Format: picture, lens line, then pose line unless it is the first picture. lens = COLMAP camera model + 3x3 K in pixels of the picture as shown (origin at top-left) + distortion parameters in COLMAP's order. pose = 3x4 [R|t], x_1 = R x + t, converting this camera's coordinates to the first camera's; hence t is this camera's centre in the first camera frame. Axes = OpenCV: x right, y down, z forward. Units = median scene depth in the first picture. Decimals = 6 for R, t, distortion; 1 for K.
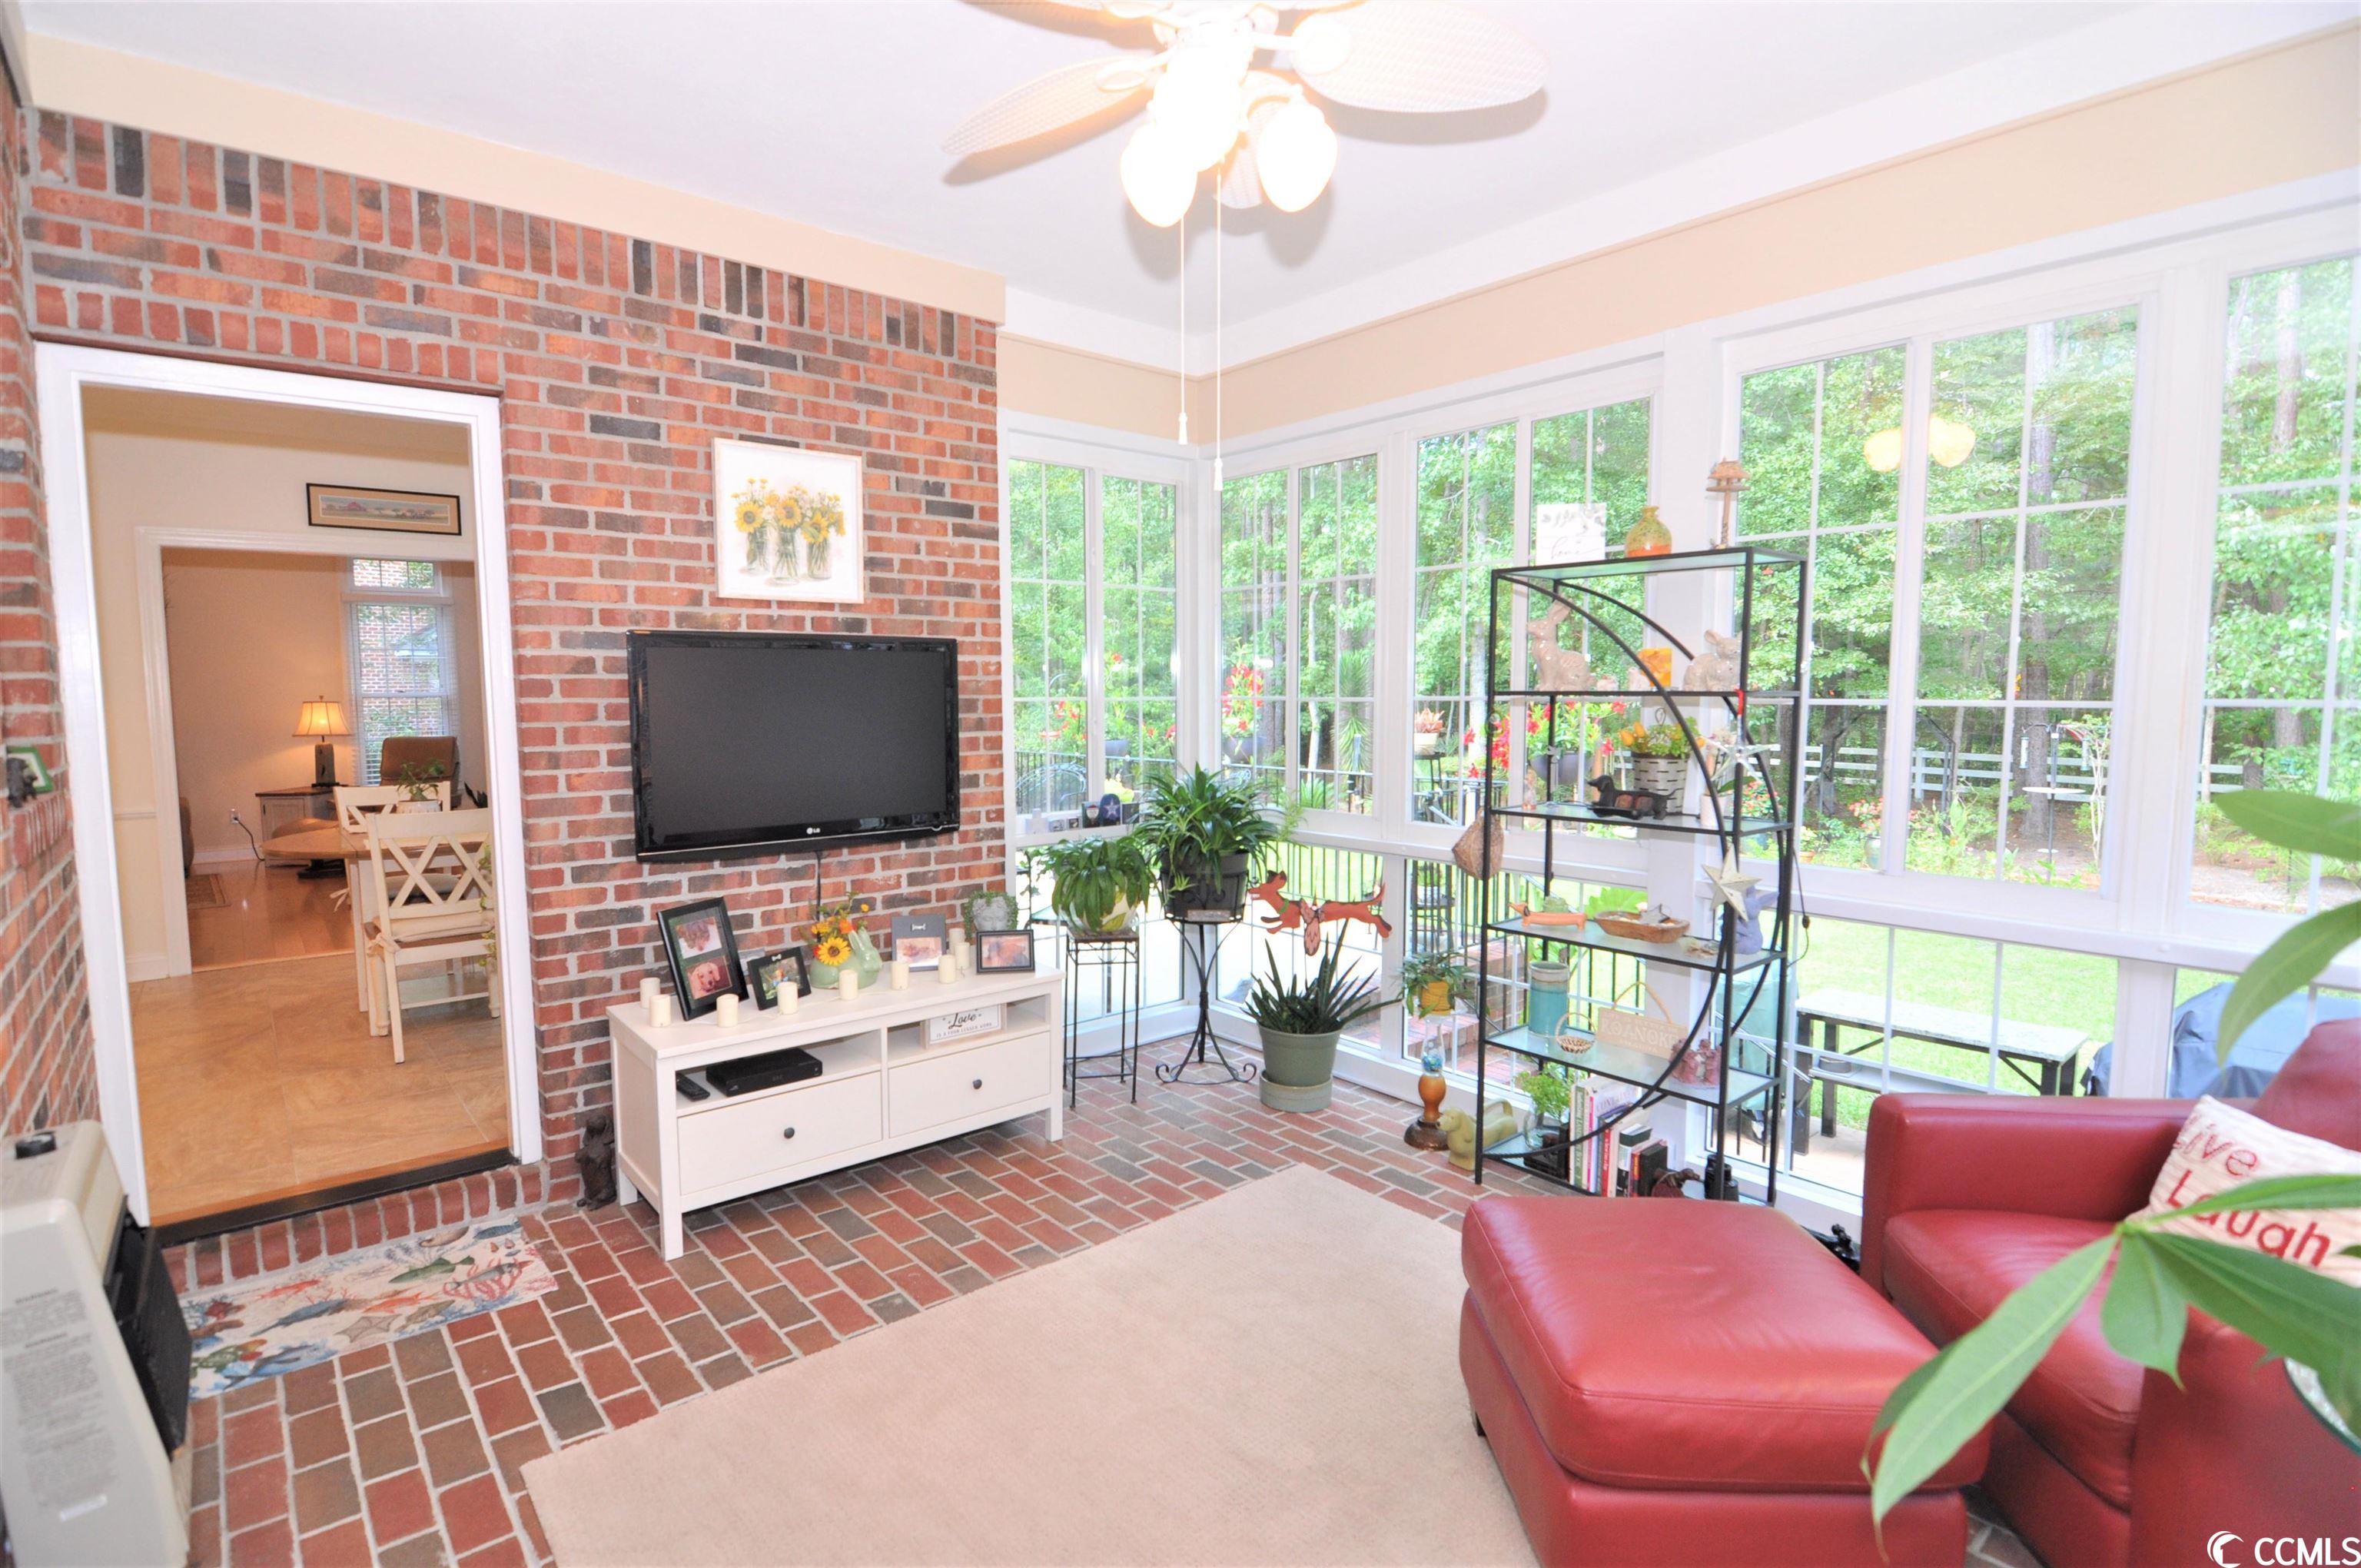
lens RADIAL K [[1127.3, 0, 1166.7], [0, 1127.3, 775.8], [0, 0, 1]] dist [-0.018791, -0.003583]
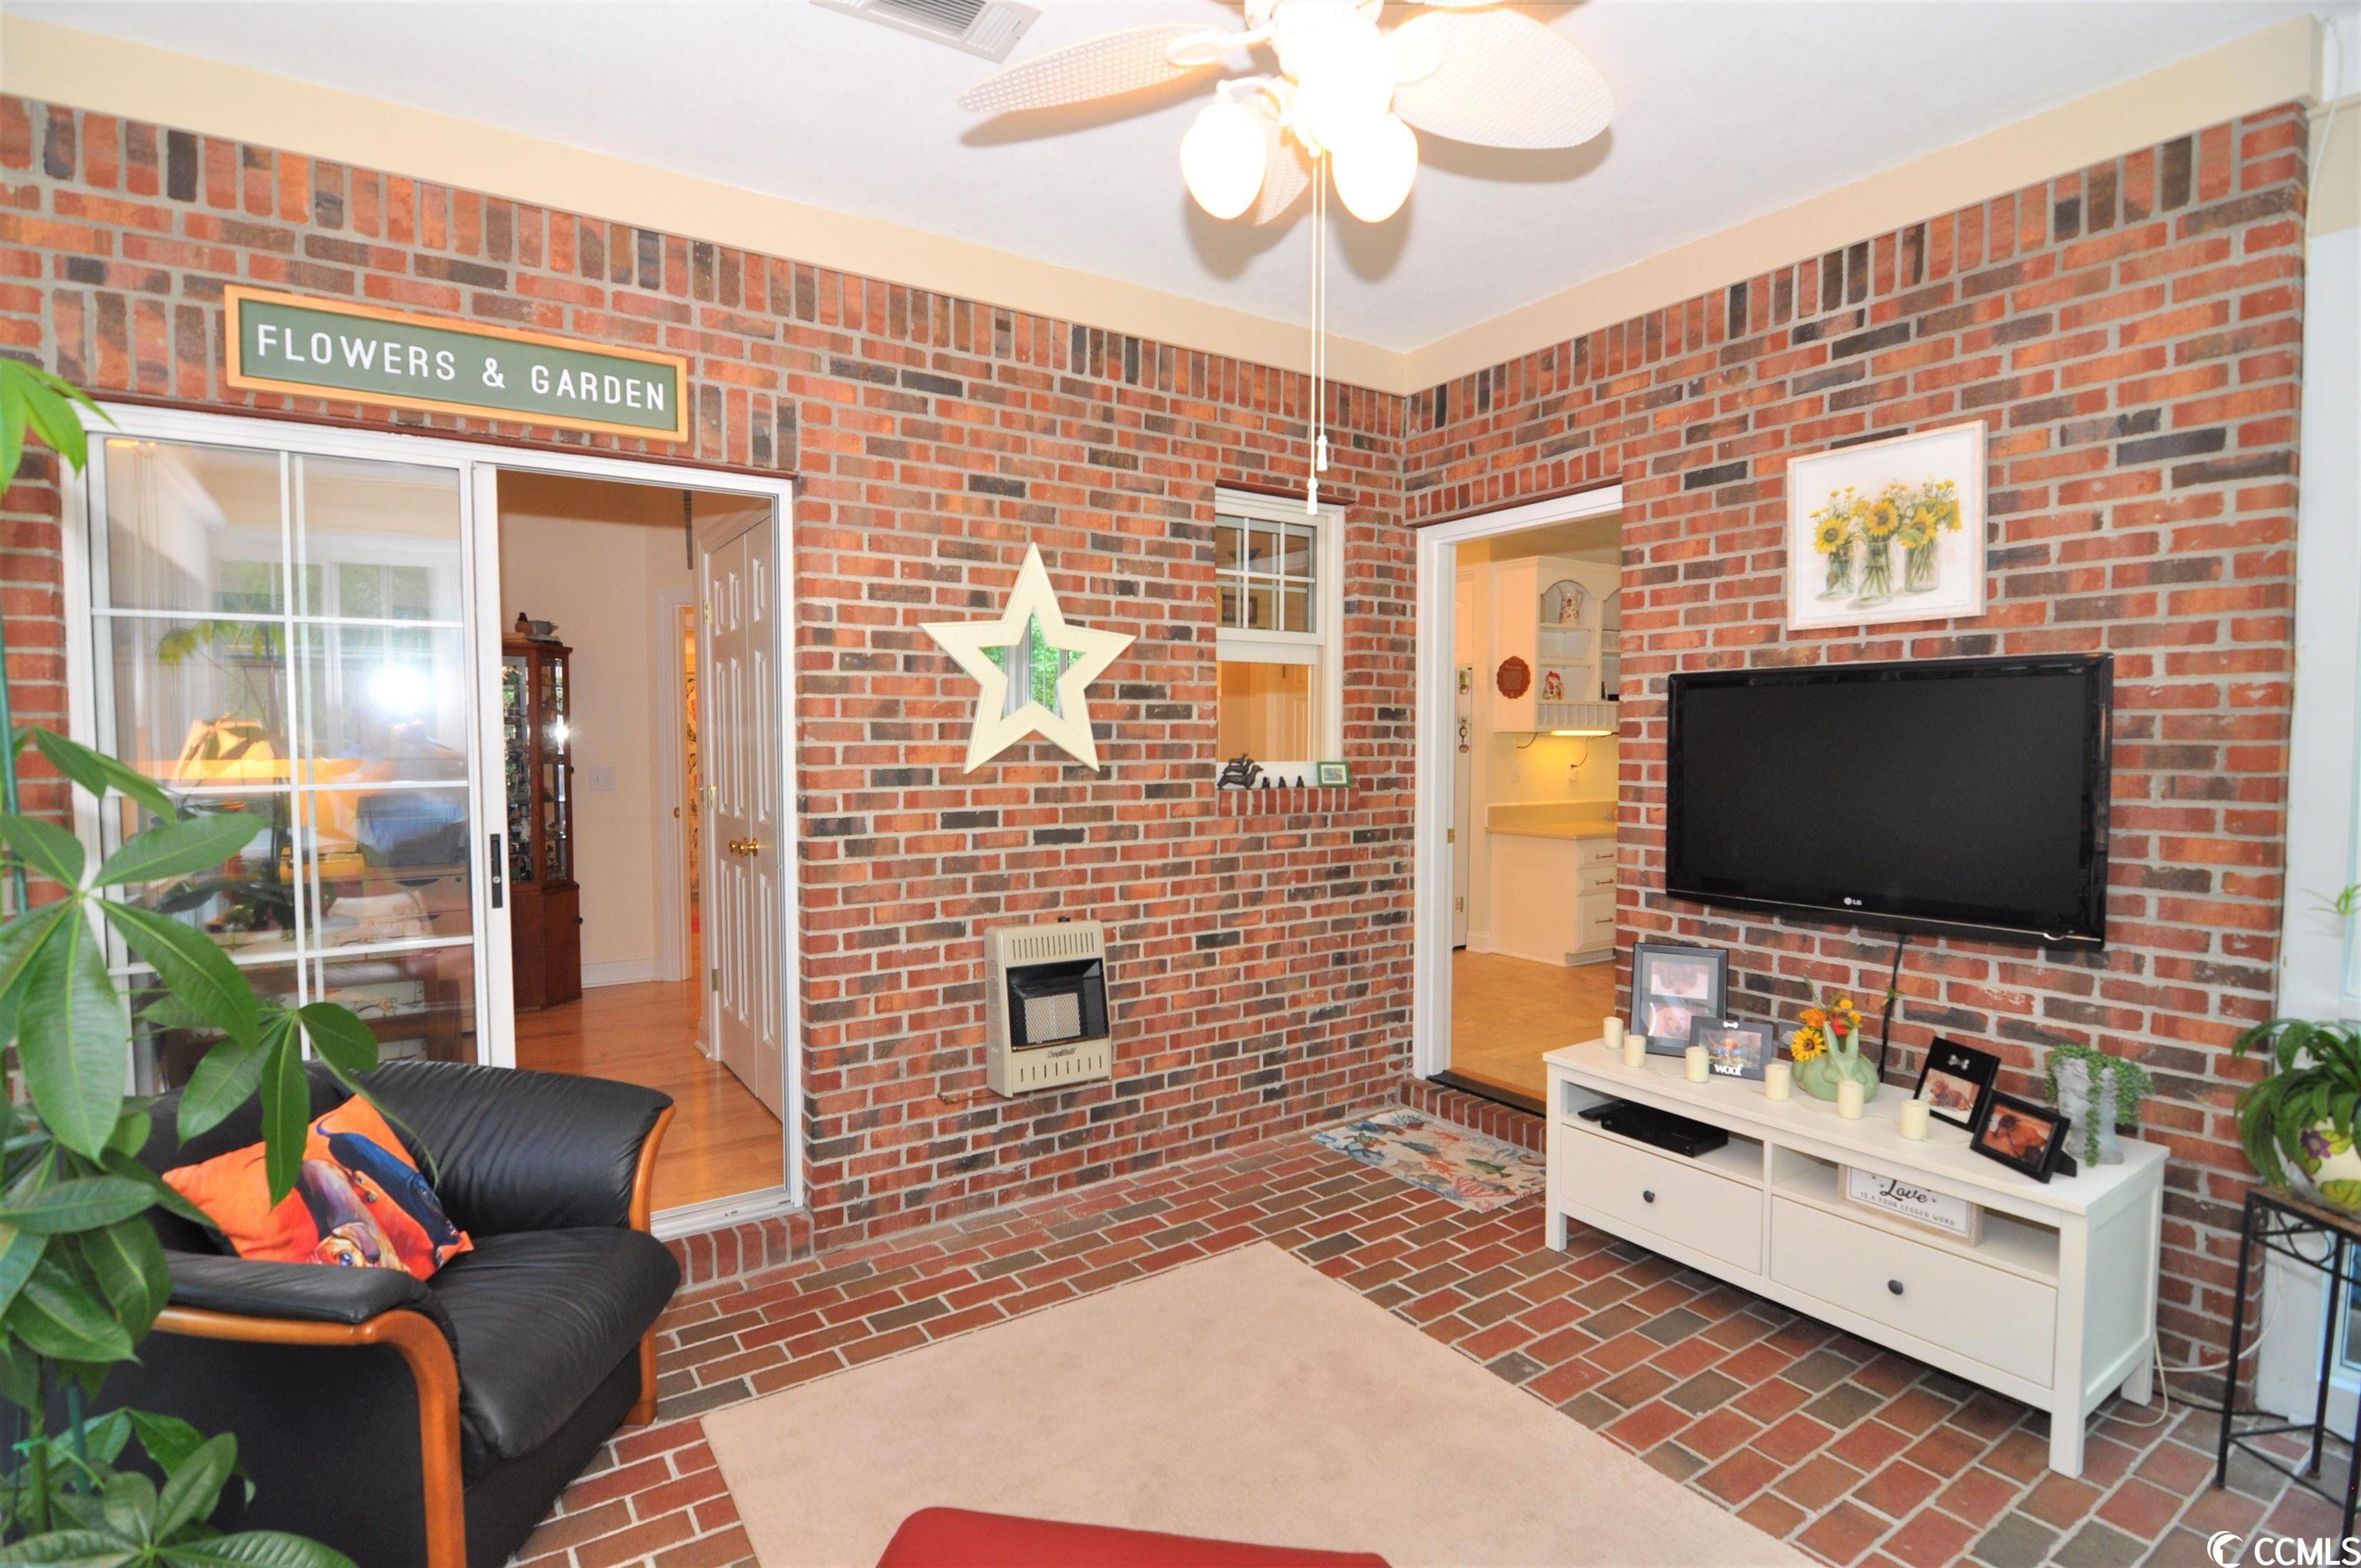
lens RADIAL K [[1127.3, 0, 1162.4], [0, 1127.3, 783.8], [0, 0, 1]] dist [-0.018791, -0.003583]
pose [[-0.116232, 0.044084, -0.992243, 0.566108], [-0.077179, 0.995593, 0.053274, -0.042750], [0.990219, 0.082772, -0.112317, 0.596956]]
